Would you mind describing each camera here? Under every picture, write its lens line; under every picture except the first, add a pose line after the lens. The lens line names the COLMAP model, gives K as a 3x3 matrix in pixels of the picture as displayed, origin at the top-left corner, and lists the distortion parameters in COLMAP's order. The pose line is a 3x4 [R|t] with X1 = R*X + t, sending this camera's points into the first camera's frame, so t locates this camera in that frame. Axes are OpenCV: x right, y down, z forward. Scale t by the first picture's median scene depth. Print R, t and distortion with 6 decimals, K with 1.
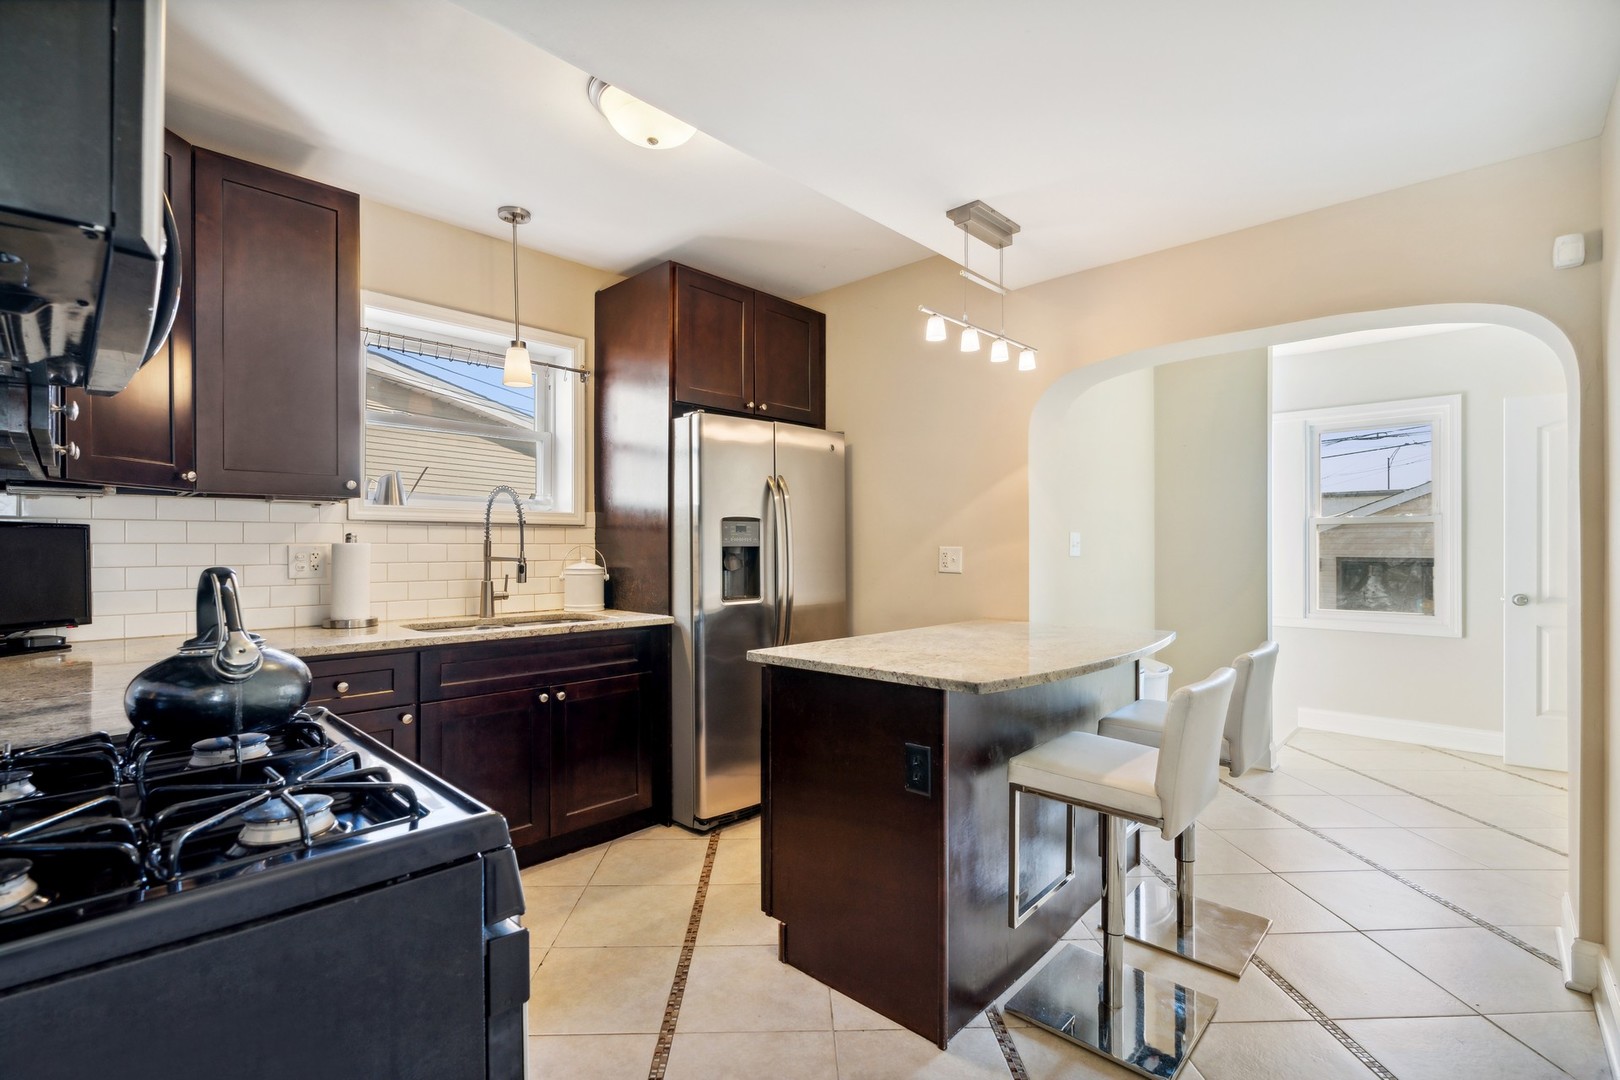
lens RADIAL K [[733.3, 0, 810.0], [0, 733.3, 540.0], [0, 0, 1]] dist [-0.007613, -0.000211]
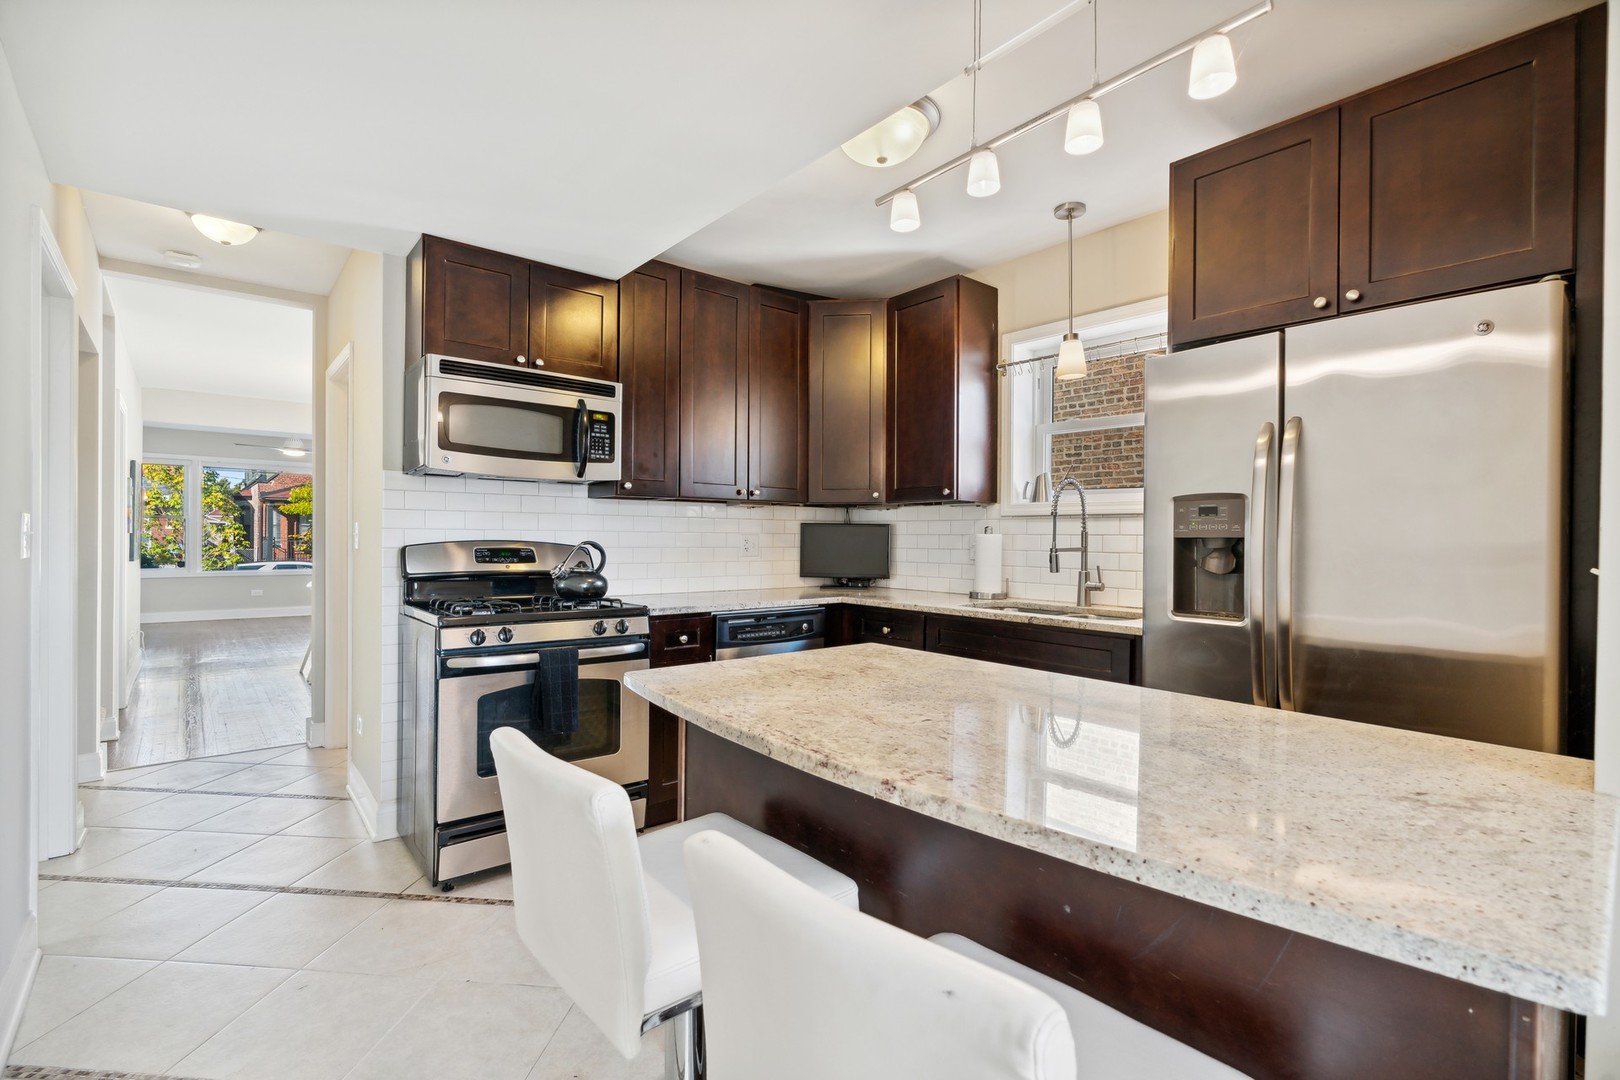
lens RADIAL K [[733.3, 0, 810.0], [0, 733.3, 540.0], [0, 0, 1]] dist [-0.007613, -0.000211]
pose [[-0.106733, -0.000942, -0.994287, 0.631931], [-0.011710, 0.999931, 0.000309, 0.015545], [0.994219, 0.011676, -0.106737, 0.741153]]
